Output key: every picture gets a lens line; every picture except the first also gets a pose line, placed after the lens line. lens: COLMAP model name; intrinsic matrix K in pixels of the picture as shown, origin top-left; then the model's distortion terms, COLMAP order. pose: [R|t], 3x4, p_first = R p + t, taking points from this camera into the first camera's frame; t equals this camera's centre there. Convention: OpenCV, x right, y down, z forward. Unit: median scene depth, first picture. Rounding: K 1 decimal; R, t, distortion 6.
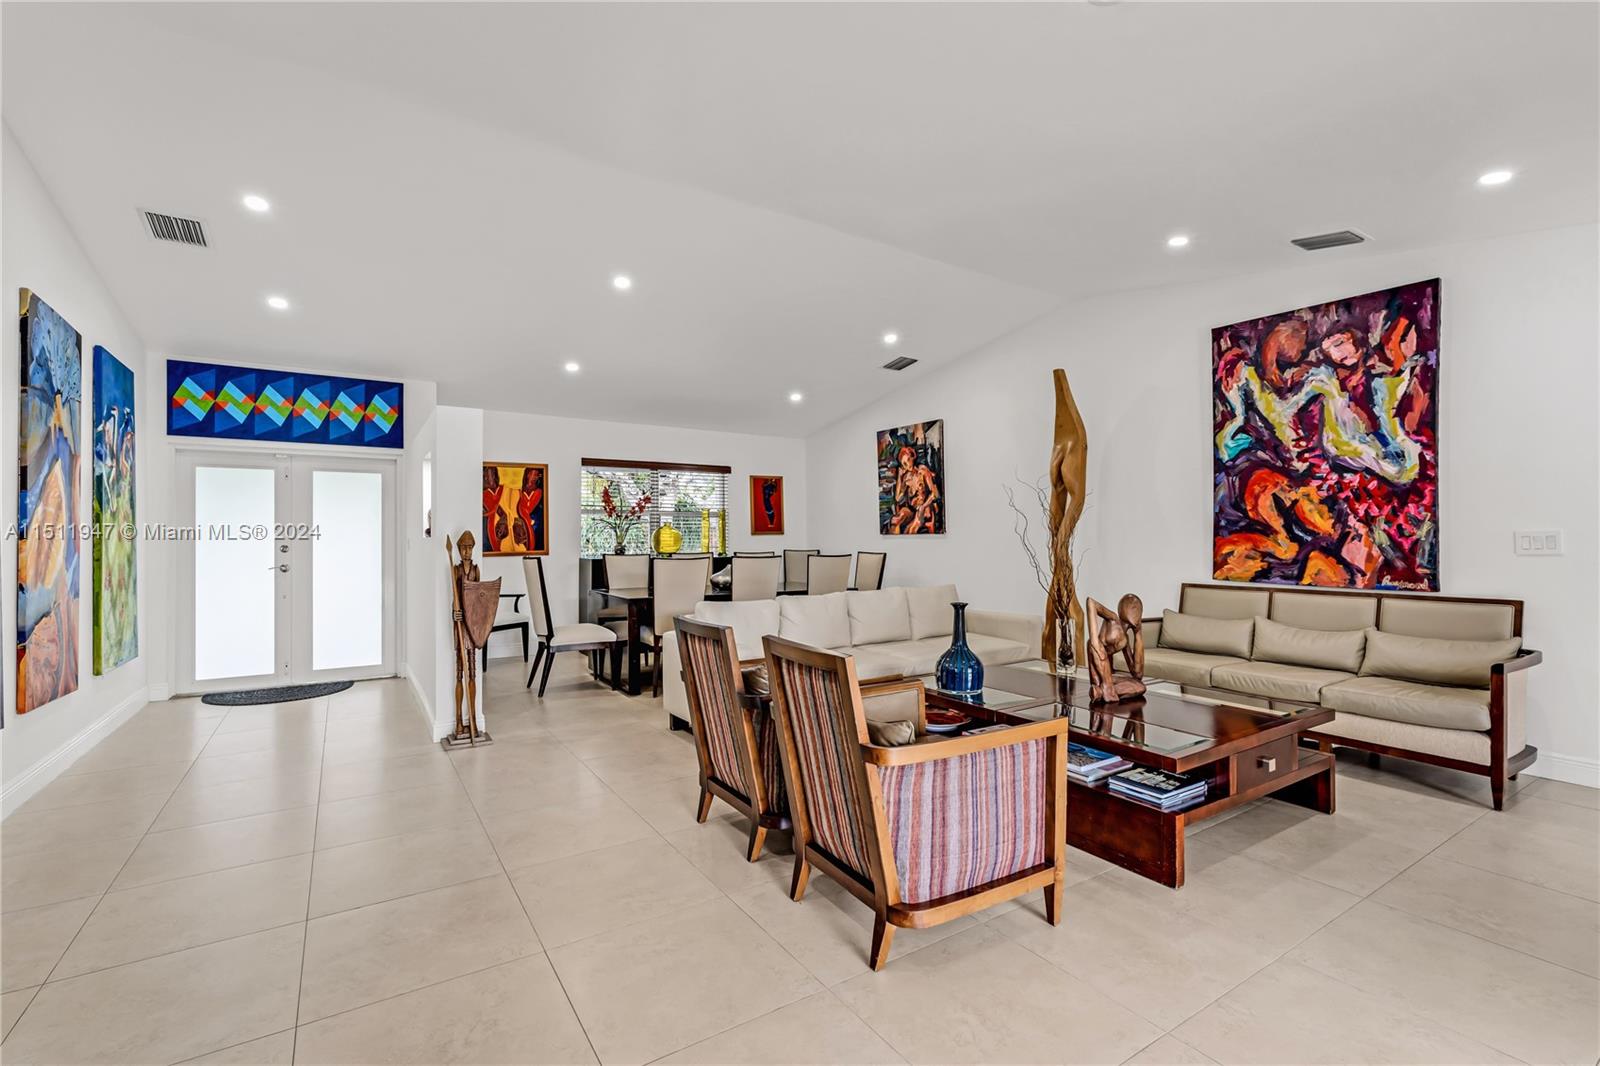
lens RADIAL K [[718.9, 0, 804.2], [0, 718.9, 533.7], [0, 0, 1]] dist [-0.010757, 0.004377]
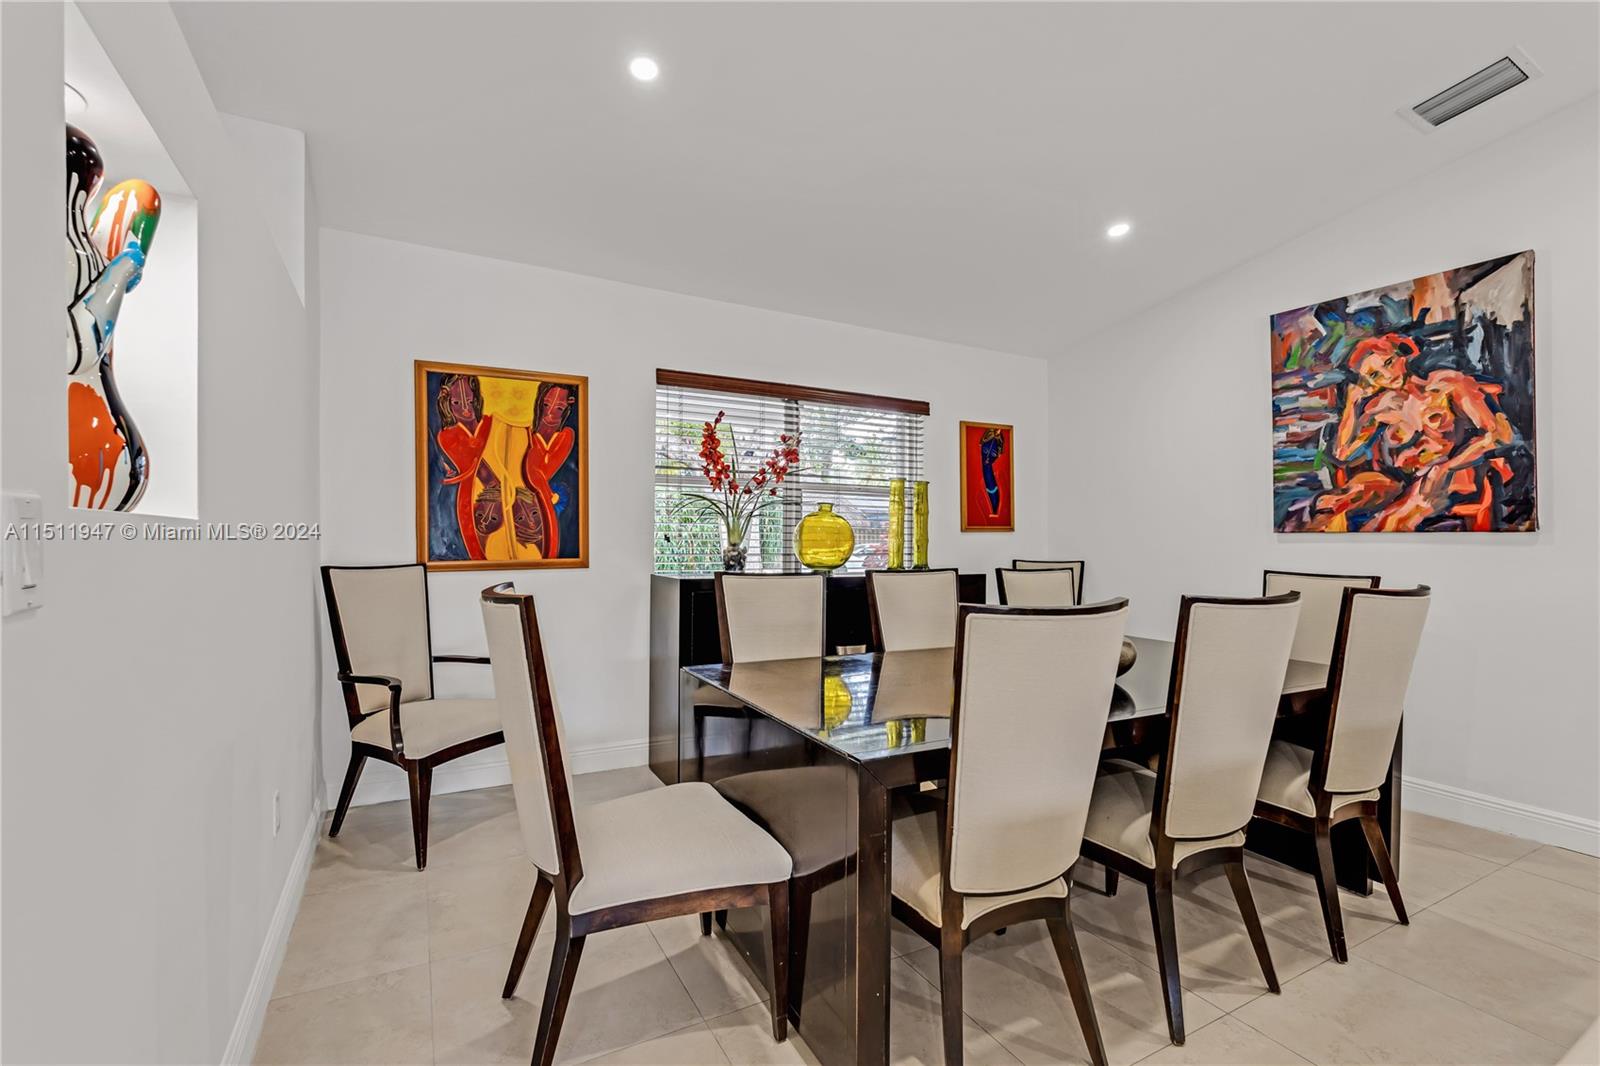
lens RADIAL K [[718.9, 0, 789.8], [0, 718.9, 545.5], [0, 0, 1]] dist [-0.010757, 0.004377]
pose [[0.995909, 0.012888, -0.089438, -0.188788], [-0.011561, 0.999815, 0.015342, 0.006106], [0.089619, -0.014245, 0.995874, 0.563452]]
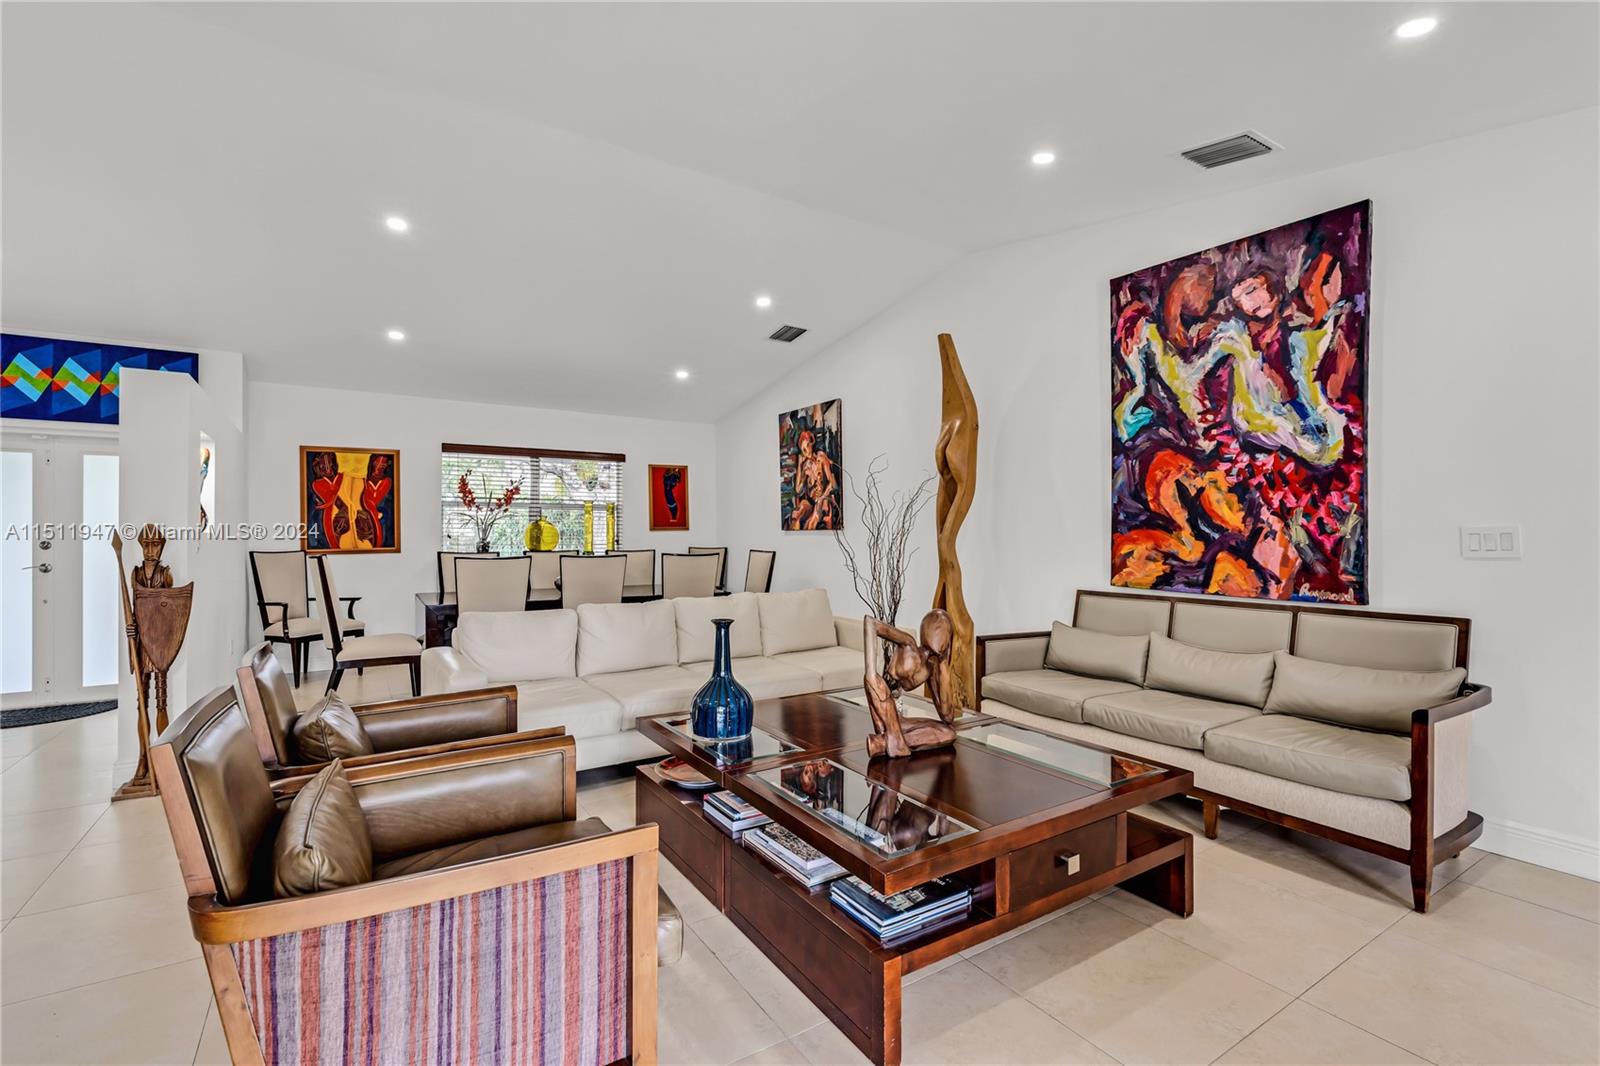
lens RADIAL K [[718.9, 0, 807.1], [0, 718.9, 534.2], [0, 0, 1]] dist [-0.010757, 0.004377]
pose [[0.999985, 0.002165, -0.005015, 0.157985], [-0.002134, 0.999979, 0.006191, 0.000511], [0.005028, -0.006180, 0.999968, 0.123001]]
